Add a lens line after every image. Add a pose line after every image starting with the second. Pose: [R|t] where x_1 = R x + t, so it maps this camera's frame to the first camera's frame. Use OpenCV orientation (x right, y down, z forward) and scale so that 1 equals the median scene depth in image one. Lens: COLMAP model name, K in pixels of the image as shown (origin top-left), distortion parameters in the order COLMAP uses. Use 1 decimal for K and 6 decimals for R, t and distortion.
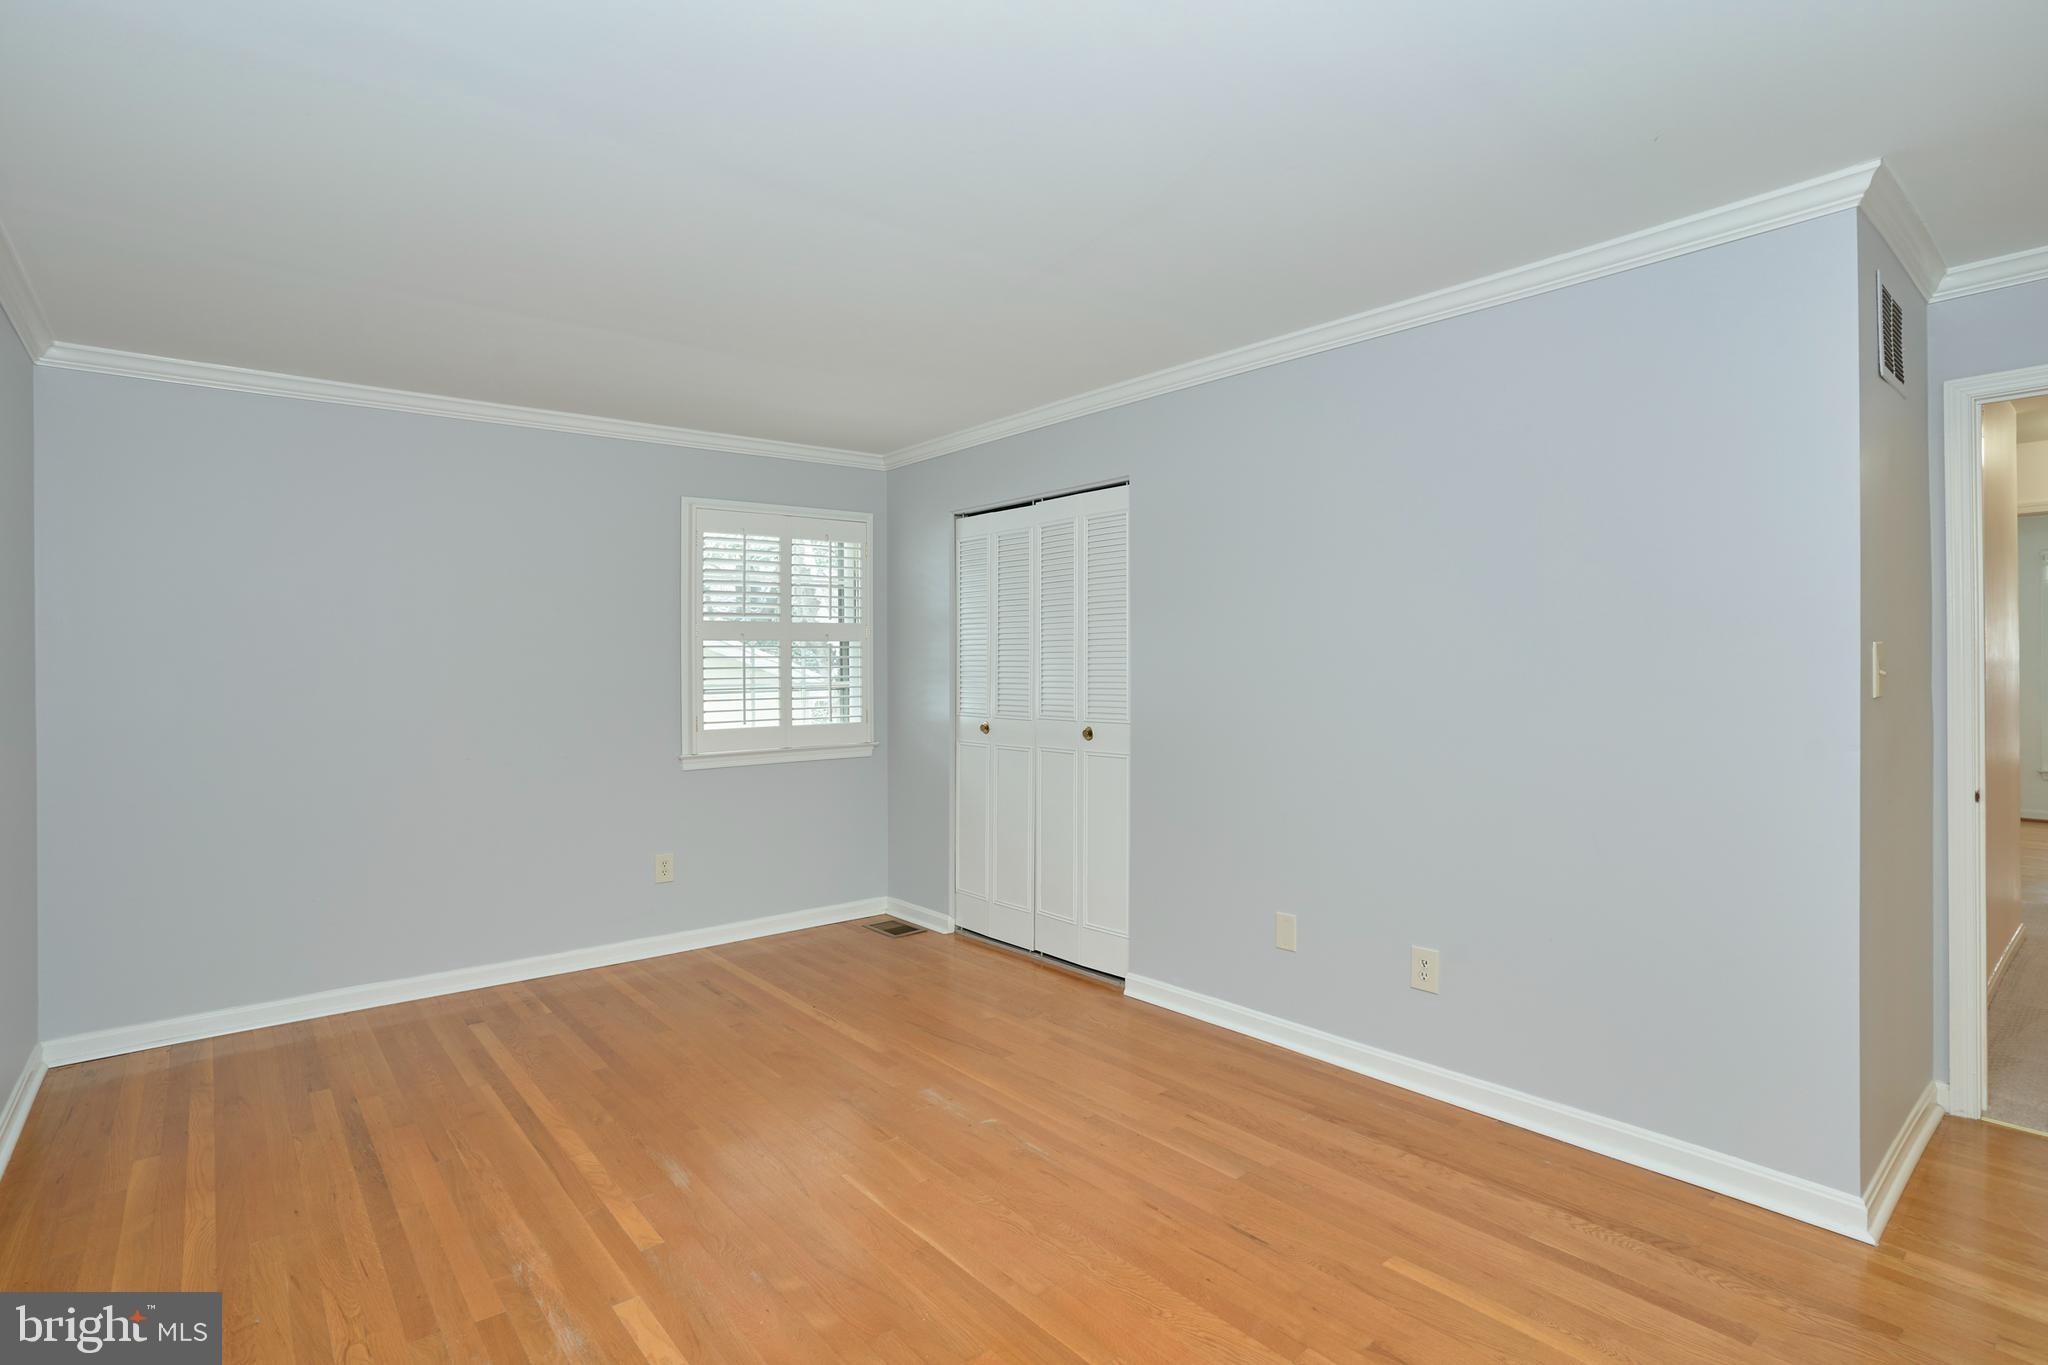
lens RADIAL K [[1024.9, 0, 1031.1], [0, 1024.9, 679.0], [0, 0, 1]] dist [-0.004965, 0.004426]
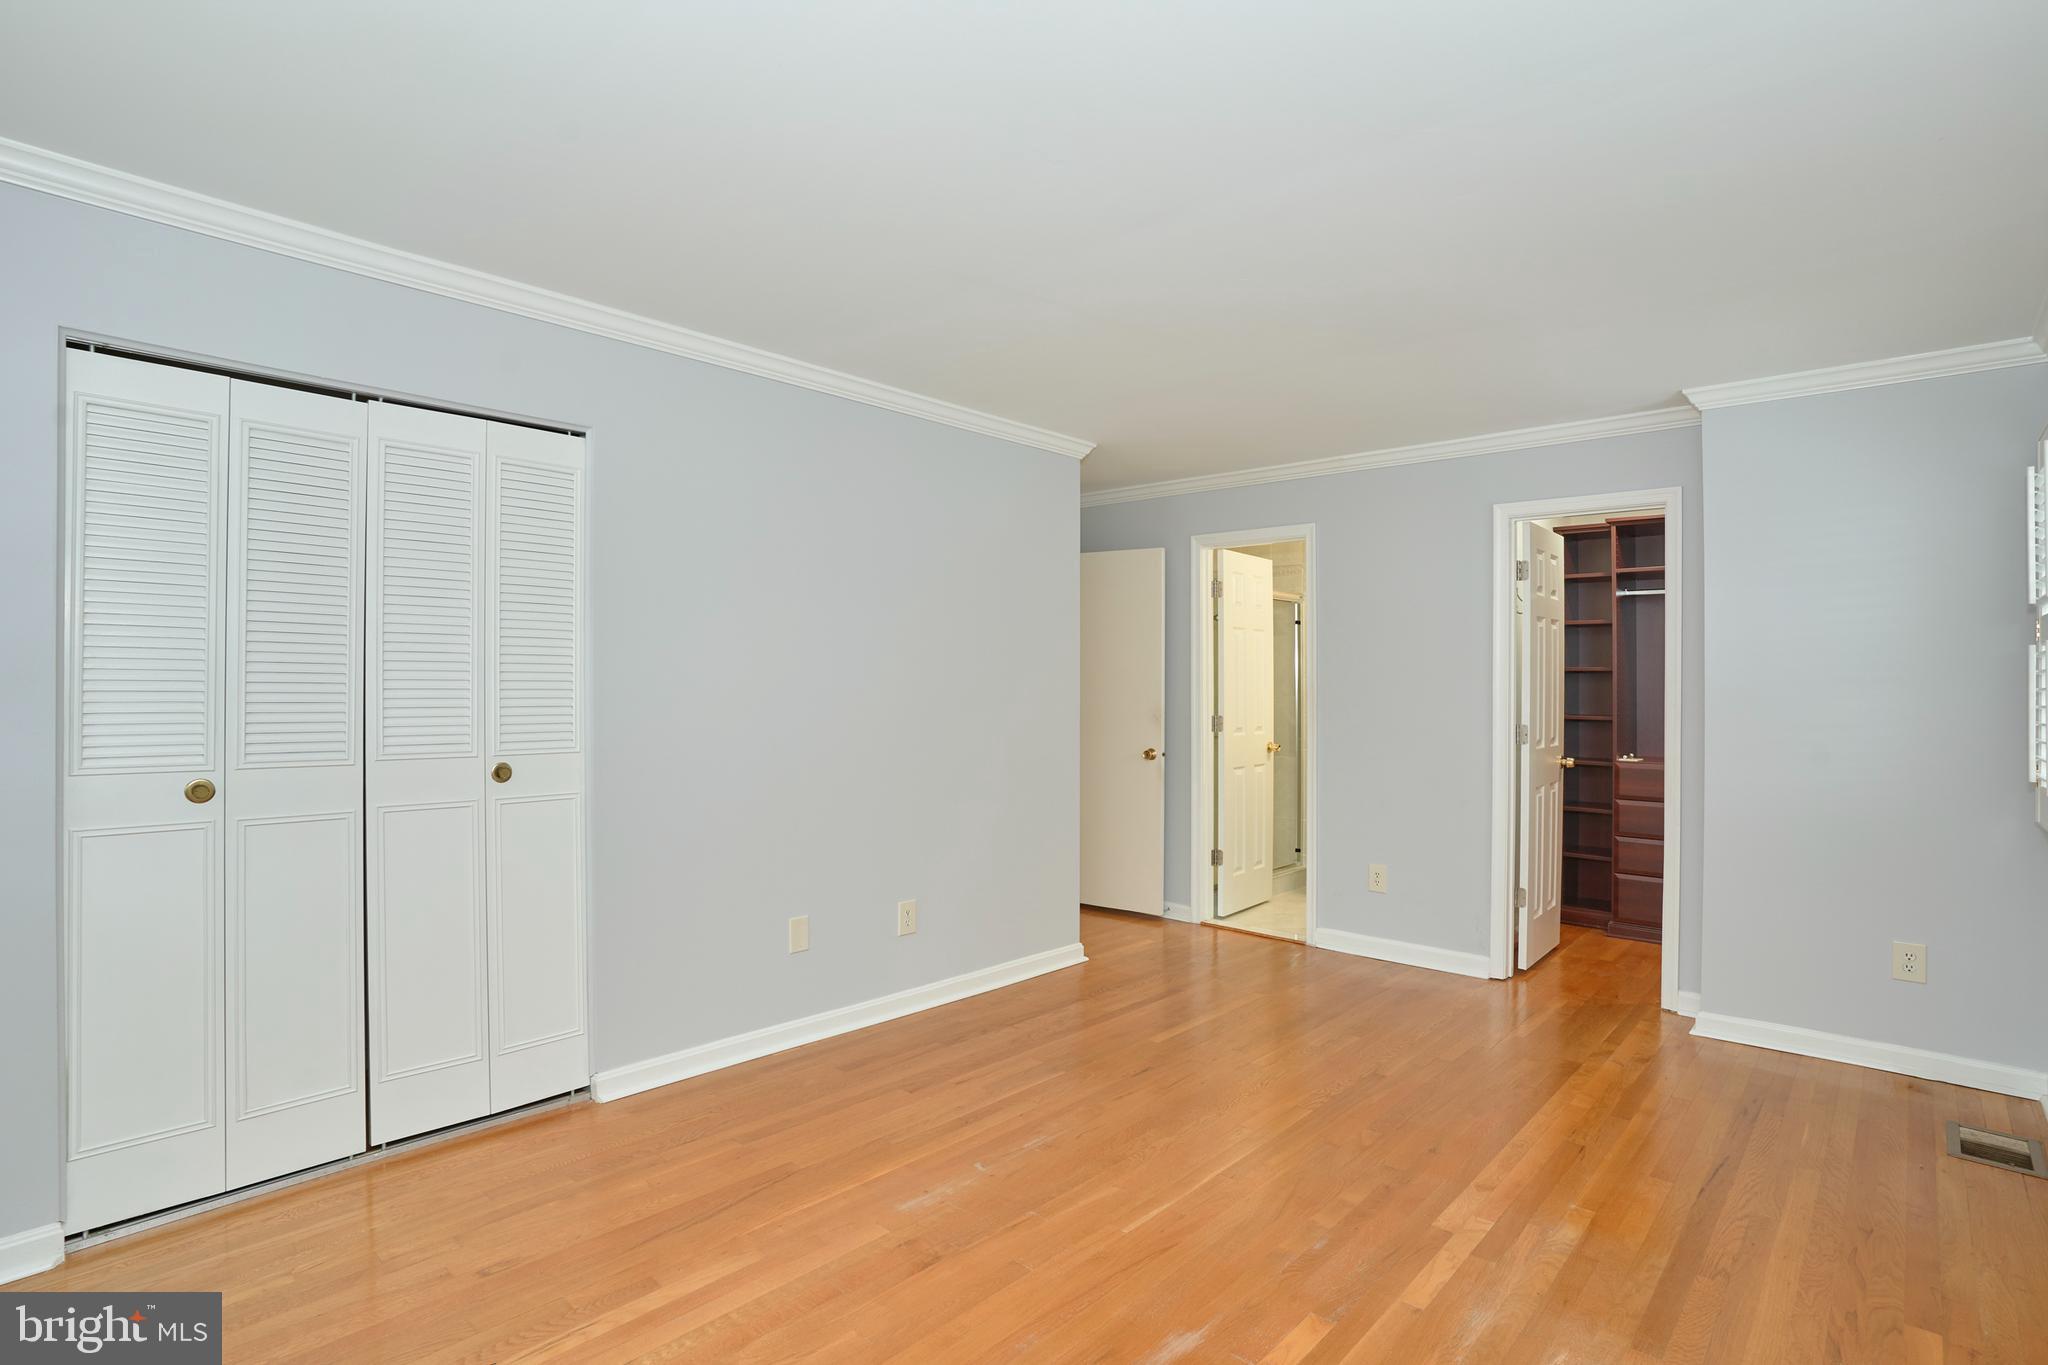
lens RADIAL K [[1024.9, 0, 1027.2], [0, 1024.9, 679.7], [0, 0, 1]] dist [-0.004965, 0.004426]
pose [[-0.104018, -0.004350, 0.994566, -0.707795], [-0.005714, 0.999977, 0.003776, -0.015288], [-0.994559, -0.005290, -0.104041, 0.764525]]
